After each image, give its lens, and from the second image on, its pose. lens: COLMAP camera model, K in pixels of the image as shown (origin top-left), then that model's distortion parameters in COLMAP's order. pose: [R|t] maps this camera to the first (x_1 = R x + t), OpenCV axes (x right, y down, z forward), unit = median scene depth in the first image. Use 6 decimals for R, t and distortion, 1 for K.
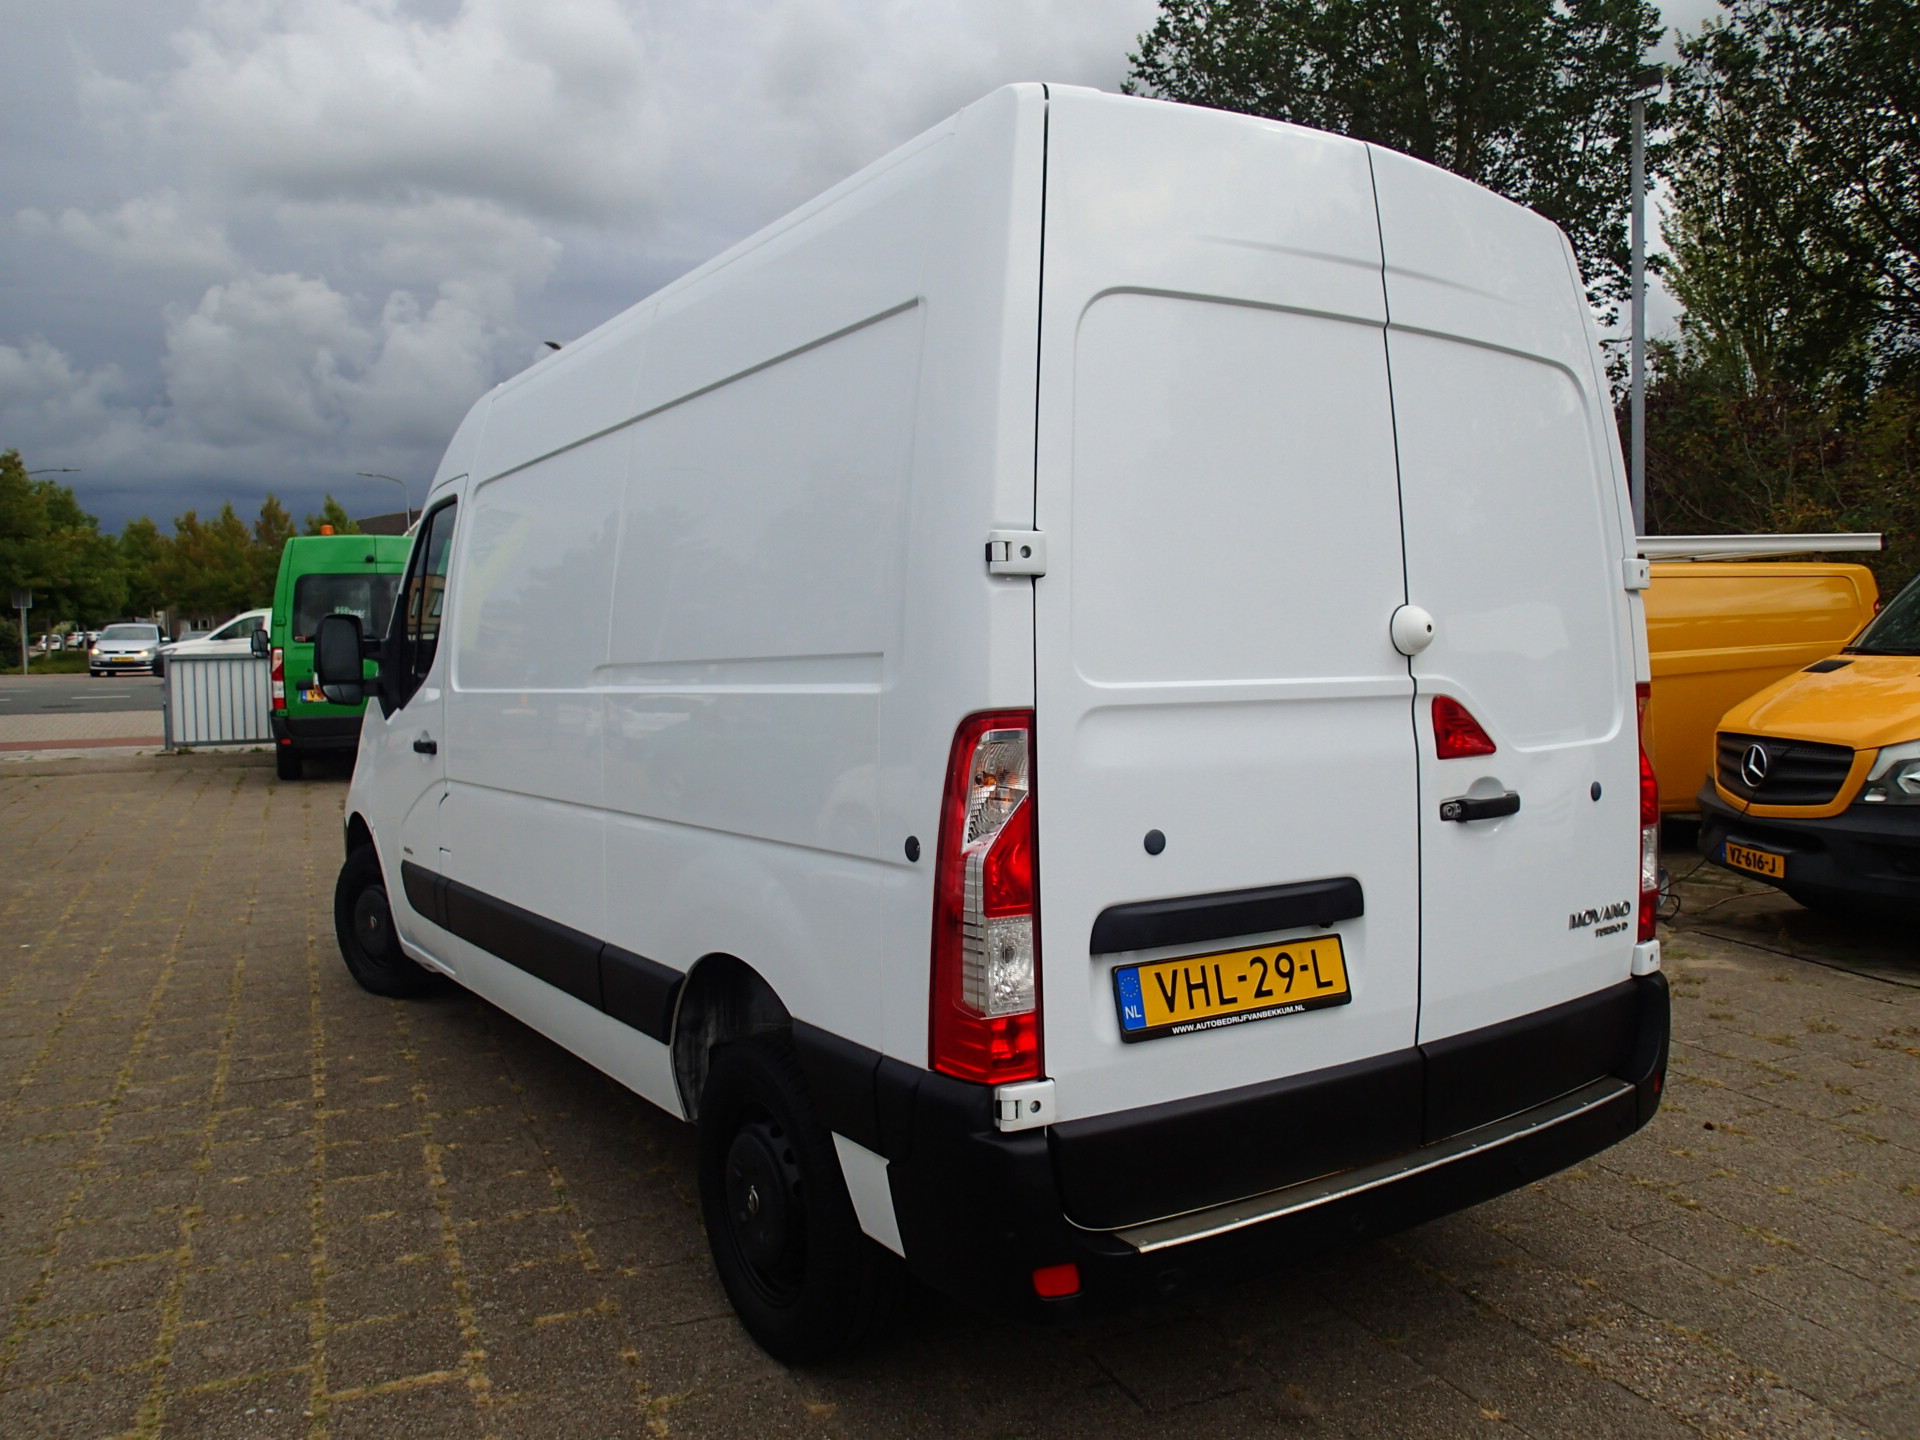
lens RADIAL K [[1438.7, 0, 971.6], [0, 1438.7, 699.8], [0, 0, 1]] dist [-0.000036, -0.004211]
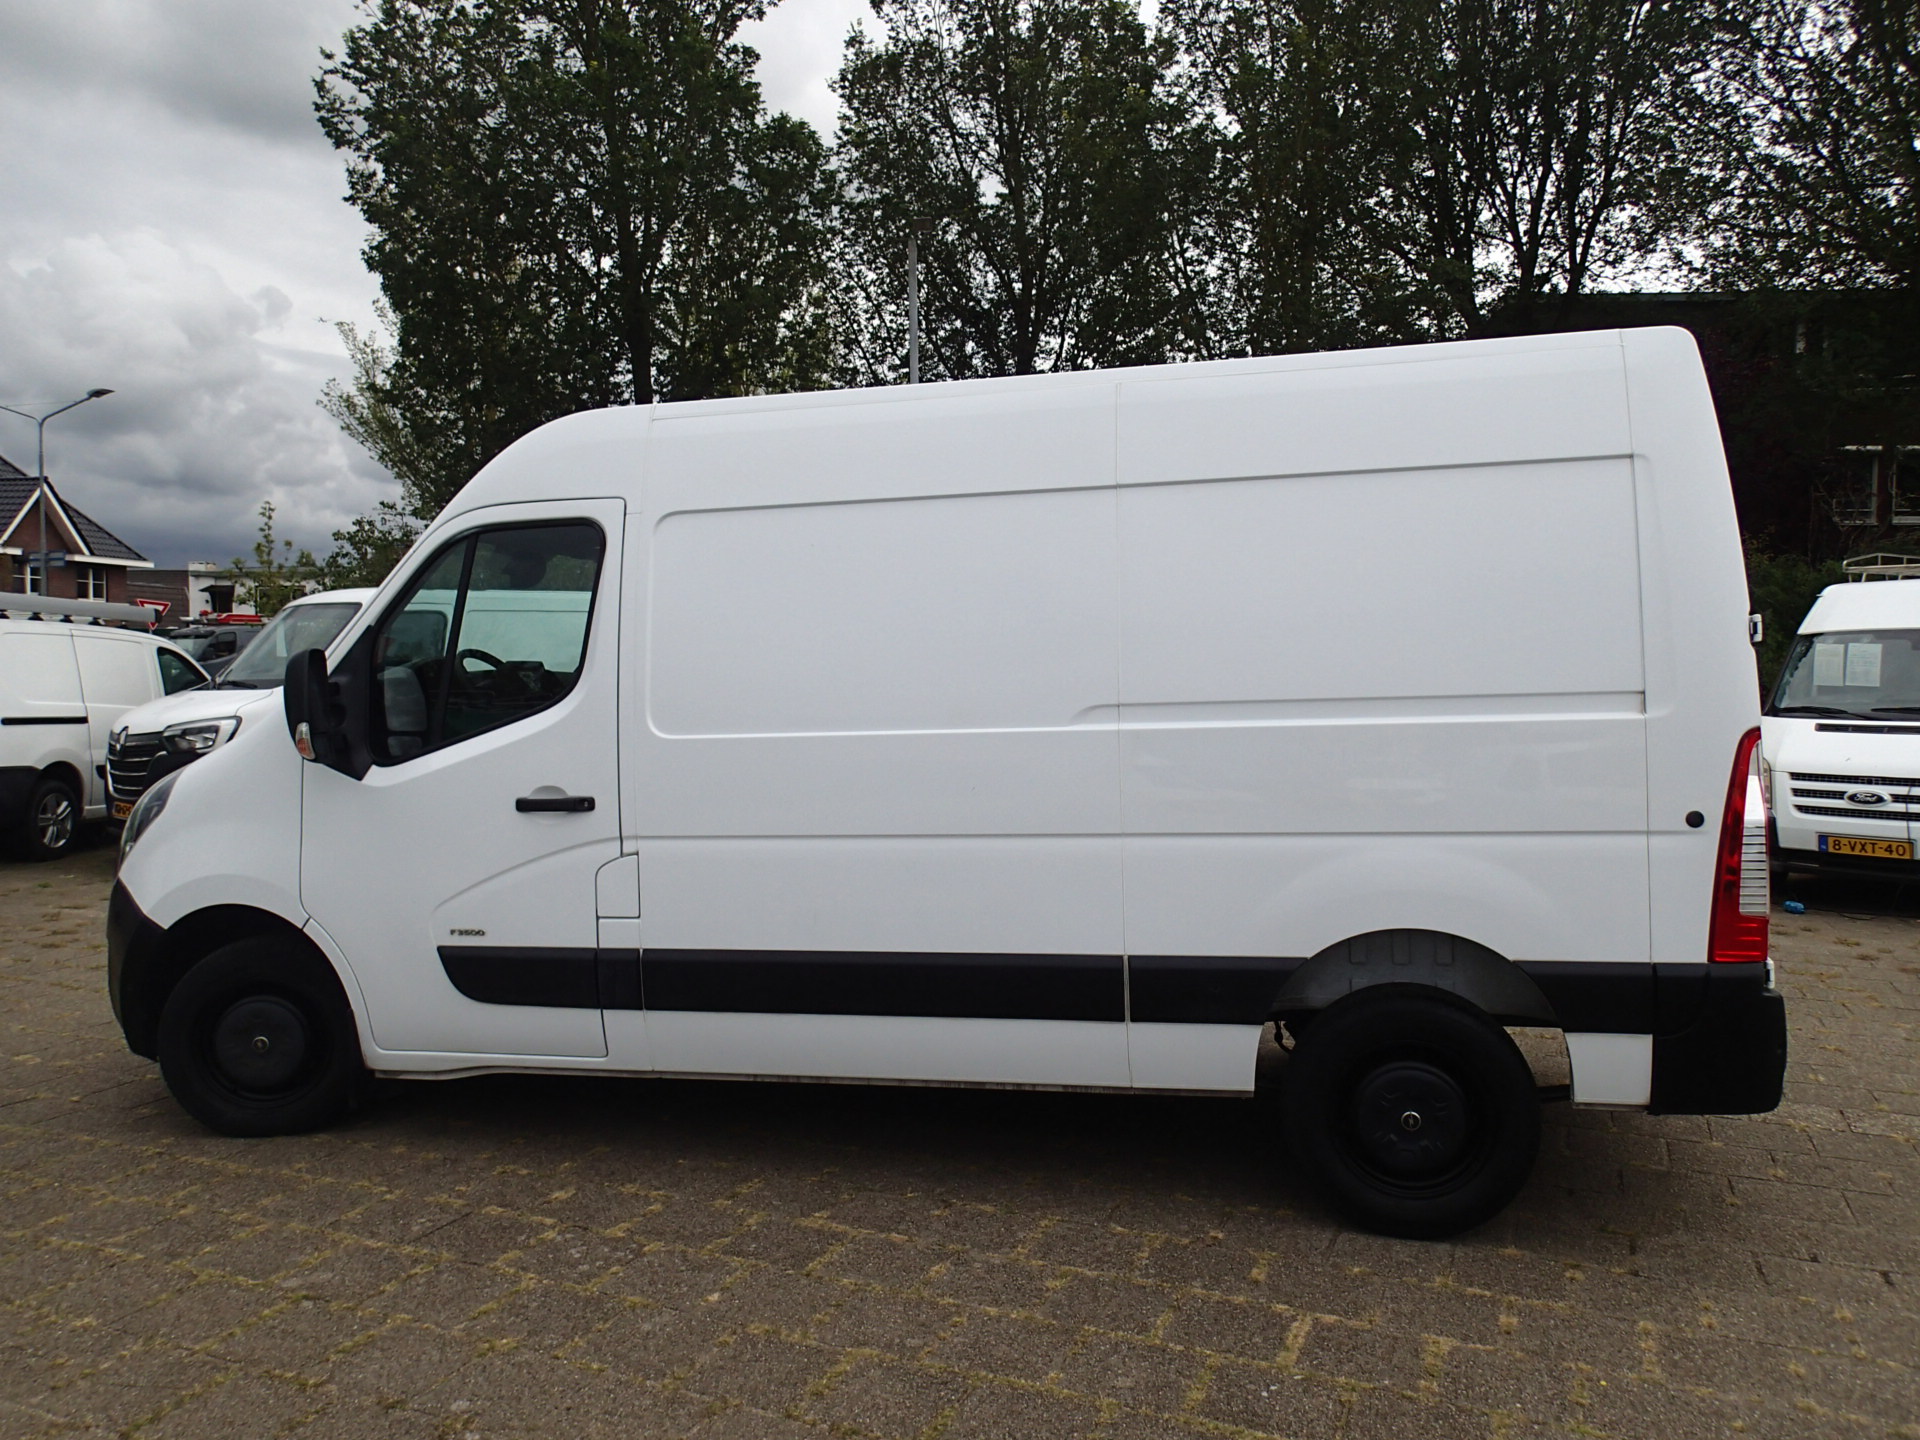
lens RADIAL K [[1438.7, 0, 971.6], [0, 1438.7, 699.8], [0, 0, 1]] dist [-0.000036, -0.004211]
pose [[0.737382, -0.010518, 0.675394, -1.437547], [0.029174, 0.999442, -0.016288, -0.018060], [-0.674846, 0.031715, 0.737277, 0.342598]]
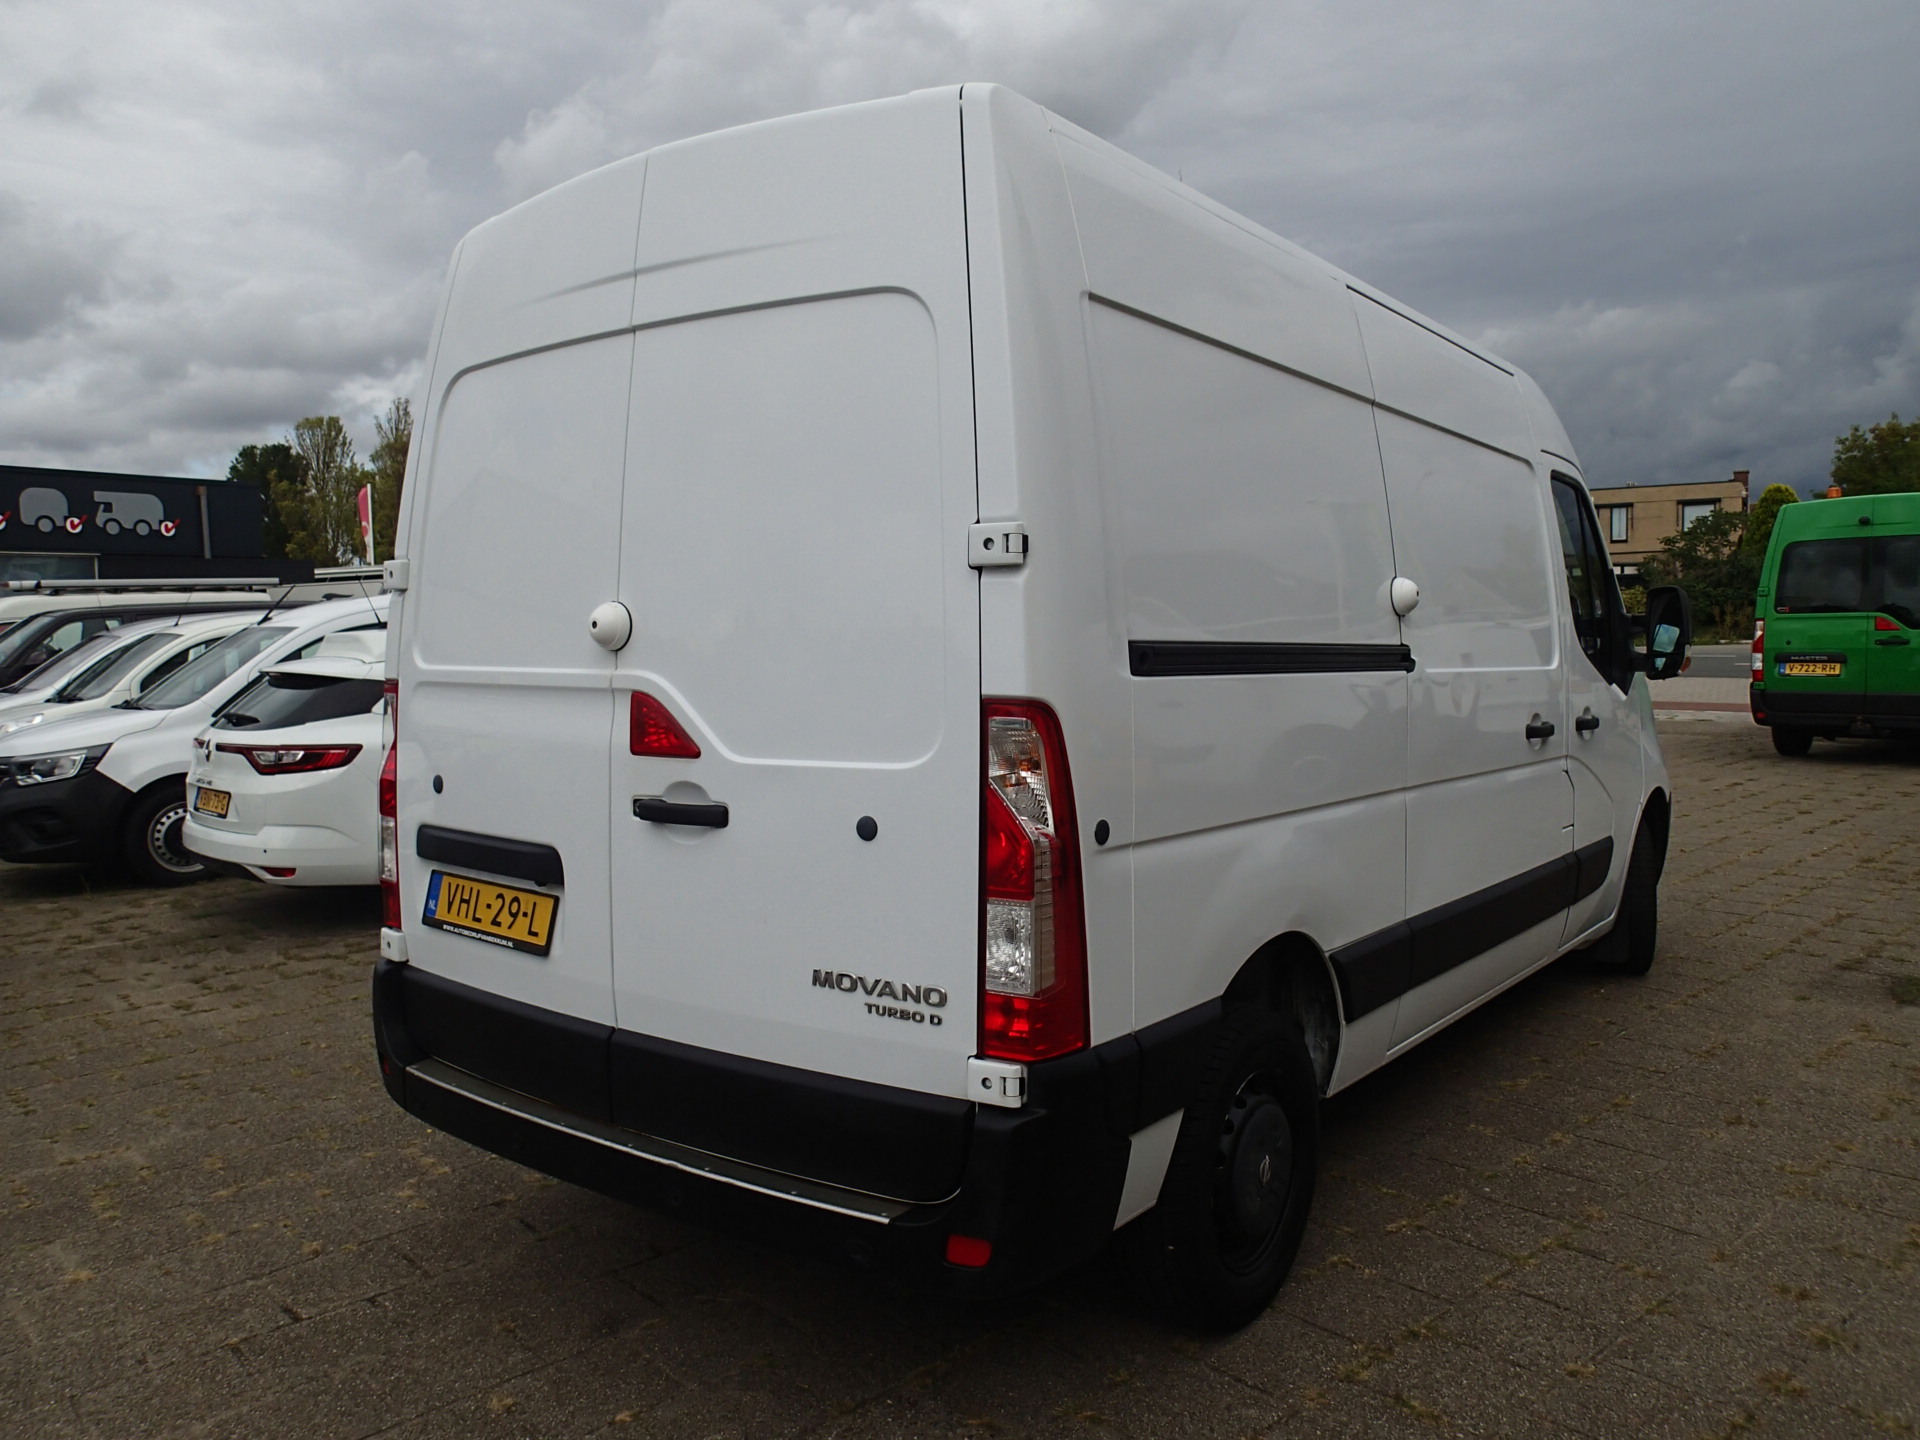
lens RADIAL K [[1408.0, 0, 960.0], [0, 1408.0, 720.0], [0, 0, 1]] dist [0.078465, -0.159333]
pose [[0.307053, 0.069022, -0.949186, 1.365219], [-0.031504, 0.997557, 0.062349, -0.052906], [0.951171, 0.010759, 0.308477, 0.935898]]
